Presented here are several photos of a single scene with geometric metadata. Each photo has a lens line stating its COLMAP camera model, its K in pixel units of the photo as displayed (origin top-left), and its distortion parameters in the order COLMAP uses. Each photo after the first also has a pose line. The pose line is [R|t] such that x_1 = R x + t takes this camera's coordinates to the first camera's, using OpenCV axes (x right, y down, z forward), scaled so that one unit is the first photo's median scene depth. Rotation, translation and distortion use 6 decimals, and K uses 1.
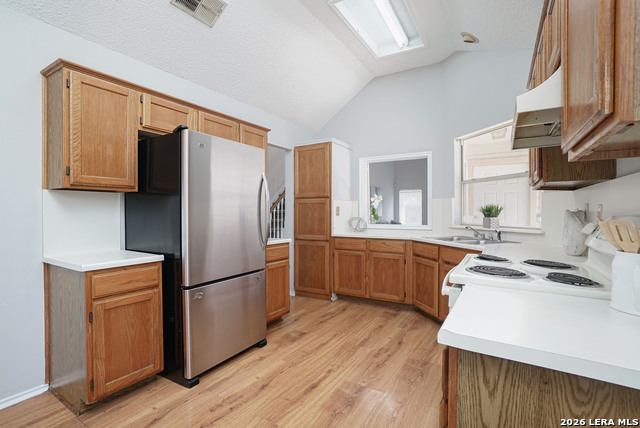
lens RADIAL K [[311.8, 0, 315.1], [0, 311.8, 213.8], [0, 0, 1]] dist [-0.046479, 0.015903]
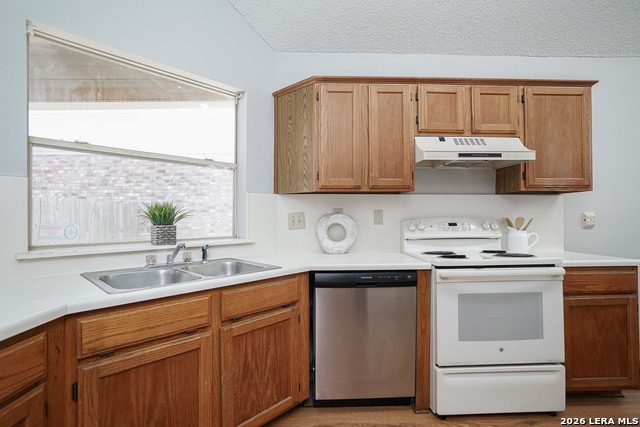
lens RADIAL K [[311.8, 0, 318.0], [0, 311.8, 213.5], [0, 0, 1]] dist [-0.046479, 0.015903]
pose [[-0.542589, 0.010936, 0.839927, -0.046006], [0.009865, 0.999929, -0.006646, -0.003018], [-0.839941, 0.004680, -0.542658, 0.976341]]
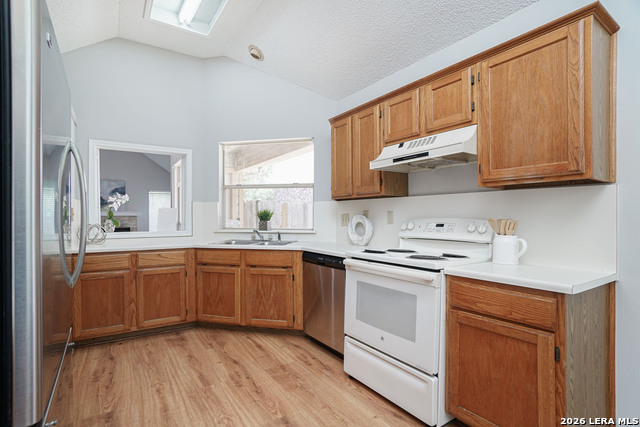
lens RADIAL K [[311.8, 0, 313.0], [0, 311.8, 217.3], [0, 0, 1]] dist [-0.046479, 0.015903]
pose [[0.426978, 0.001835, 0.904260, -0.344864], [0.004863, 0.999979, -0.004325, 0.003627], [-0.904249, 0.006244, 0.426960, 0.327240]]
